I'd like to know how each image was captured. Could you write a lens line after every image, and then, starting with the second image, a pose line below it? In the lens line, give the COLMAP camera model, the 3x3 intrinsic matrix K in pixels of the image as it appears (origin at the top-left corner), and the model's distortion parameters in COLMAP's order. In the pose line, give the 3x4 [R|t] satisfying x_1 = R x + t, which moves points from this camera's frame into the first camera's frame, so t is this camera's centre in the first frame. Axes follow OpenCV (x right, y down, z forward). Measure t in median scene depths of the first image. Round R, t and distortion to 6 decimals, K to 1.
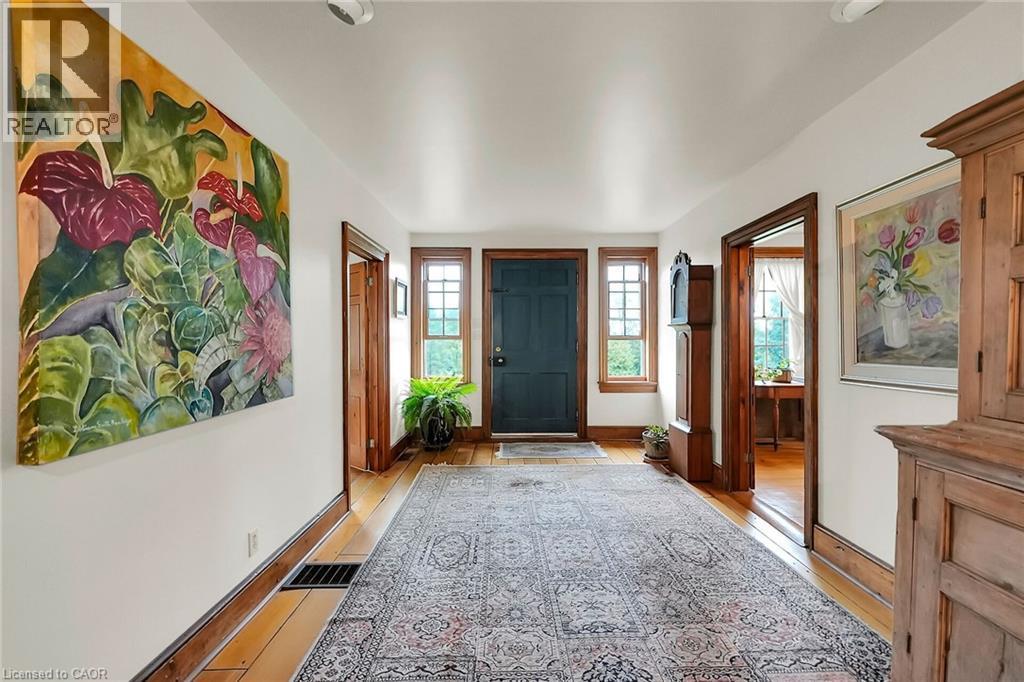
lens RADIAL K [[441.2, 0, 510.7], [0, 441.2, 343.9], [0, 0, 1]] dist [-0.015654, -0.001811]
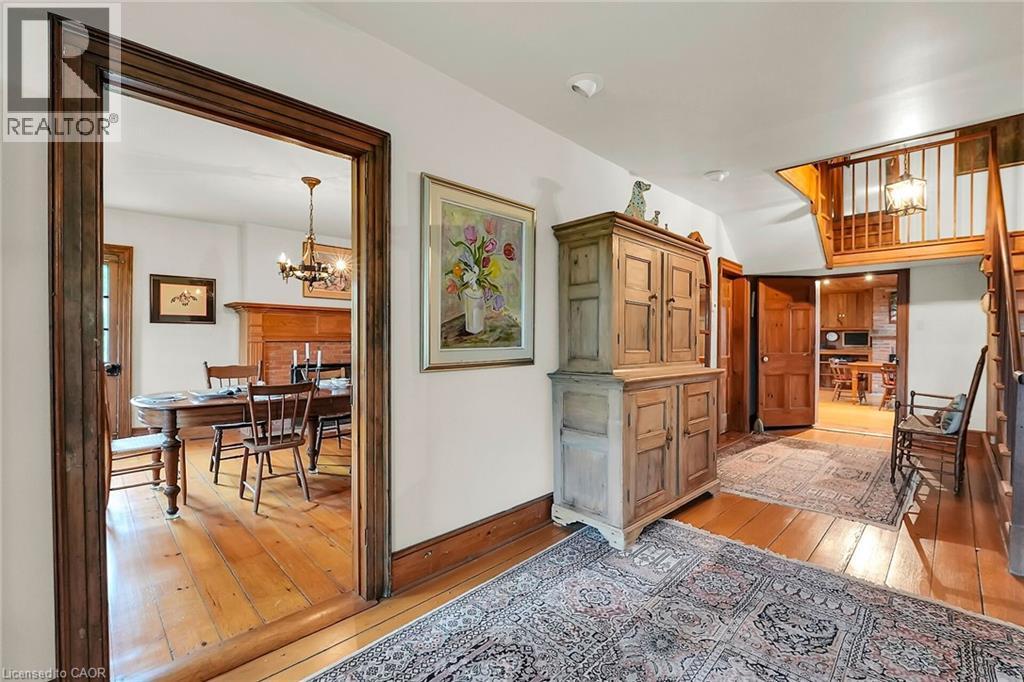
lens RADIAL K [[441.2, 0, 519.2], [0, 441.2, 337.9], [0, 0, 1]] dist [-0.015654, -0.001811]
pose [[-0.709285, -0.001711, 0.704919, -0.031572], [0.003803, 0.999973, 0.006254, 0.014253], [-0.704911, 0.007116, -0.709260, 1.752886]]
